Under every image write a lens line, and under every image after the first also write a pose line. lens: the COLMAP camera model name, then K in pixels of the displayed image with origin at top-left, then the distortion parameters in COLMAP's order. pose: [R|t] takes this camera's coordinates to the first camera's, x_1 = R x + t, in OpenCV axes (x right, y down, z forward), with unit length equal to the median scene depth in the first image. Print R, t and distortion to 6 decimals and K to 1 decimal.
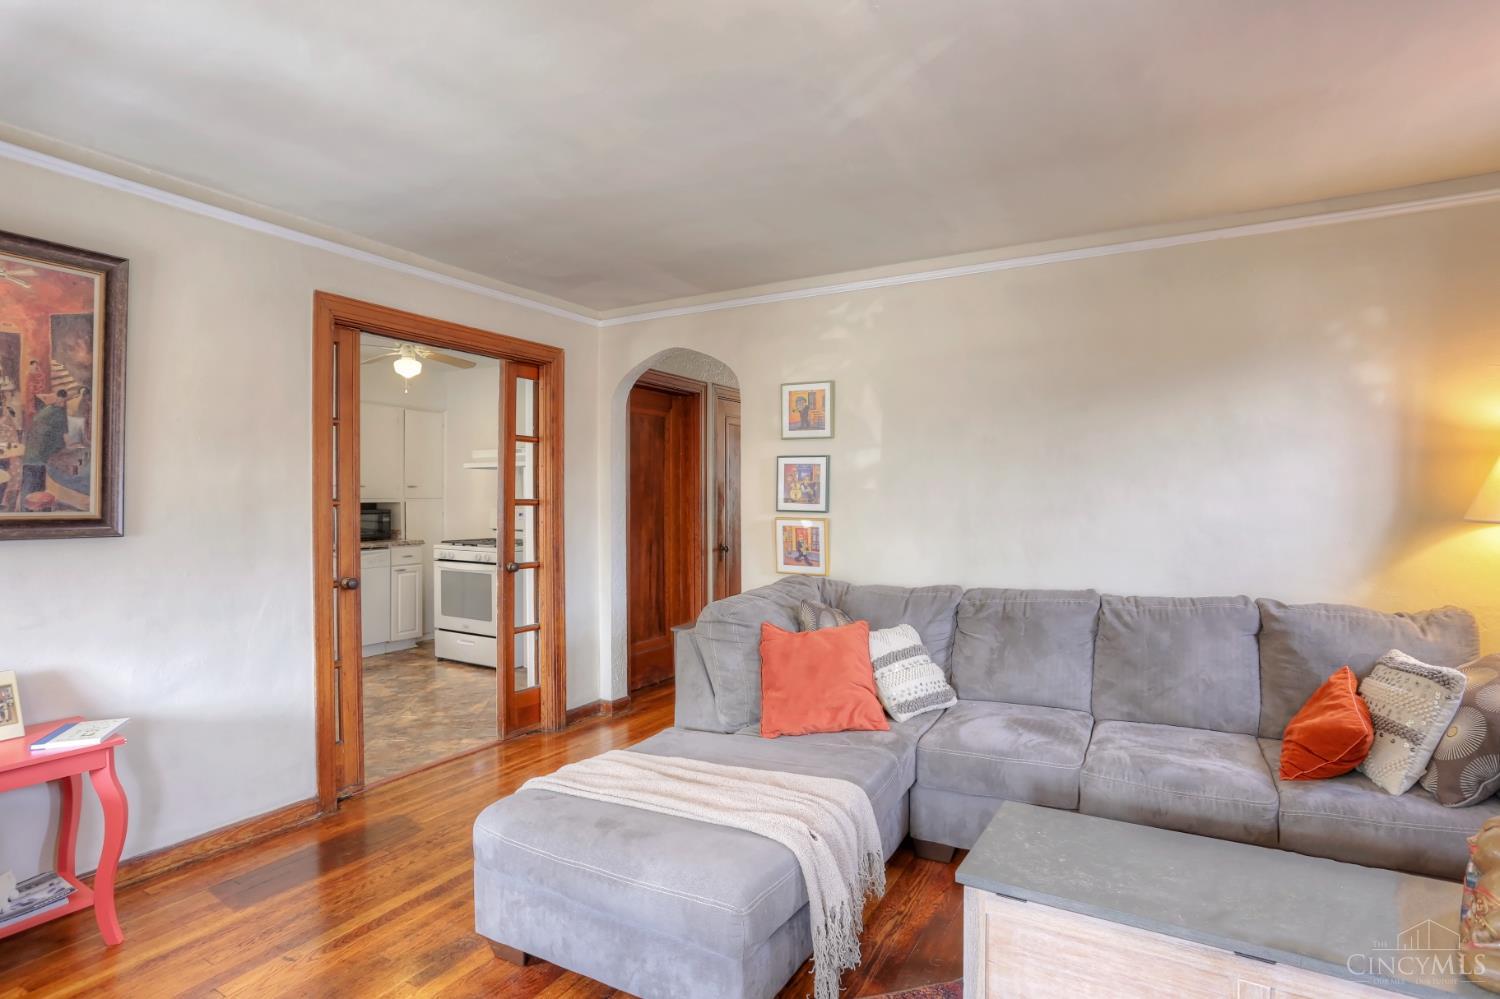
lens RADIAL K [[755.2, 0, 763.9], [0, 755.2, 498.0], [0, 0, 1]] dist [-0.058058, 0.028903]
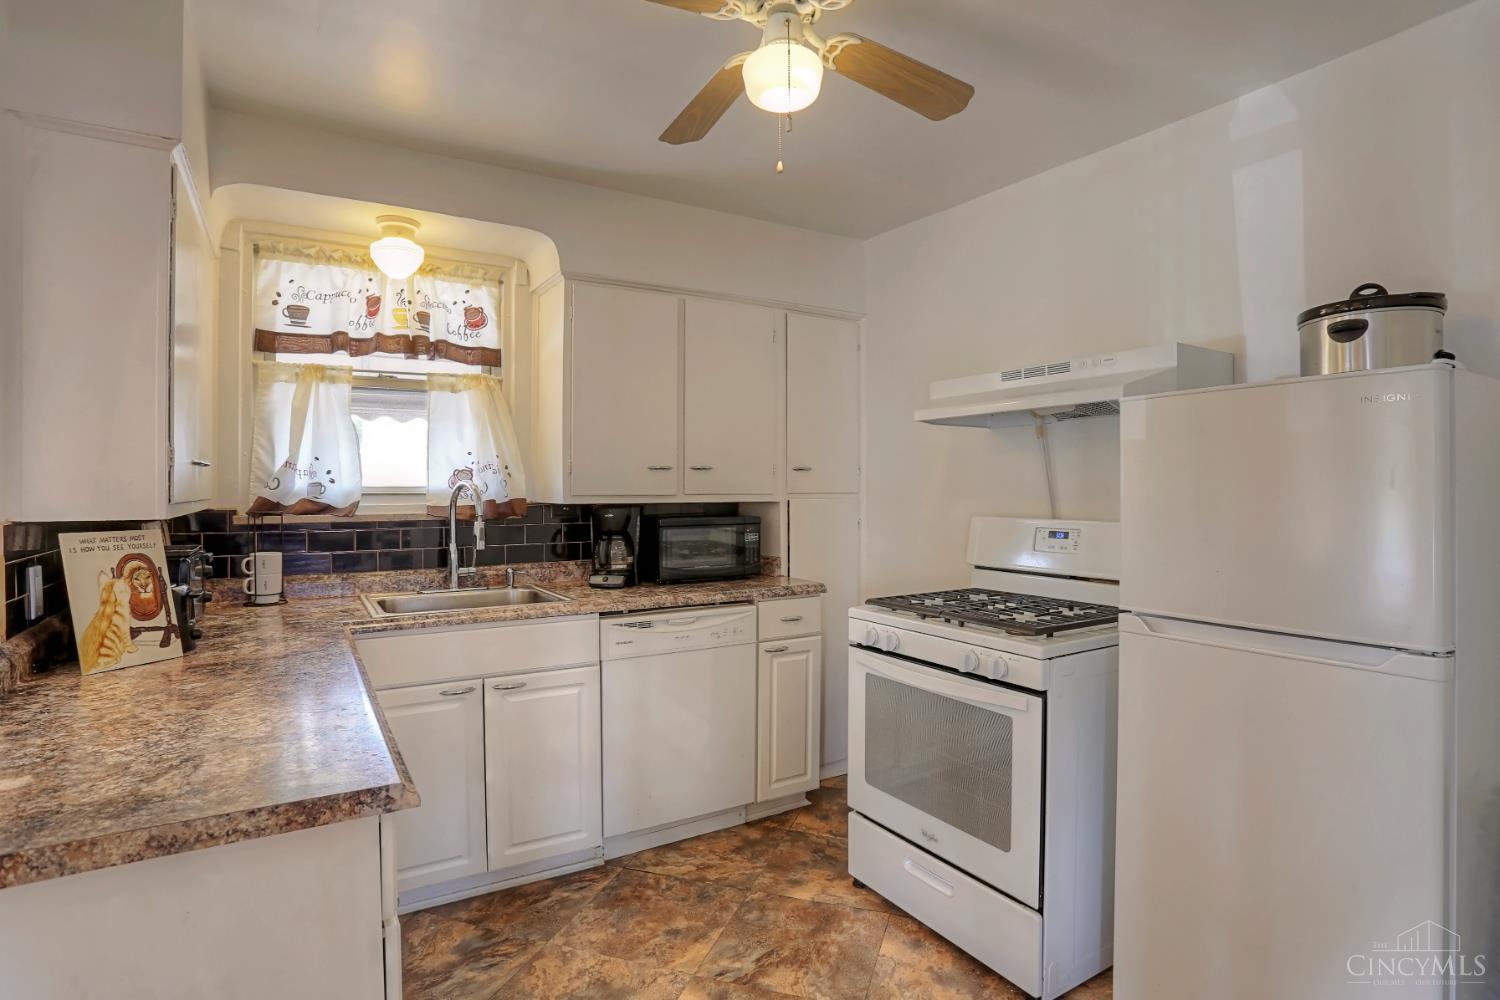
lens RADIAL K [[755.2, 0, 763.9], [0, 755.2, 498.5], [0, 0, 1]] dist [-0.058058, 0.028903]
pose [[0.876829, -0.000047, -0.480802, -0.284711], [0.004529, 0.999956, 0.008161, -0.000494], [0.480780, -0.009333, 0.876791, 0.618195]]
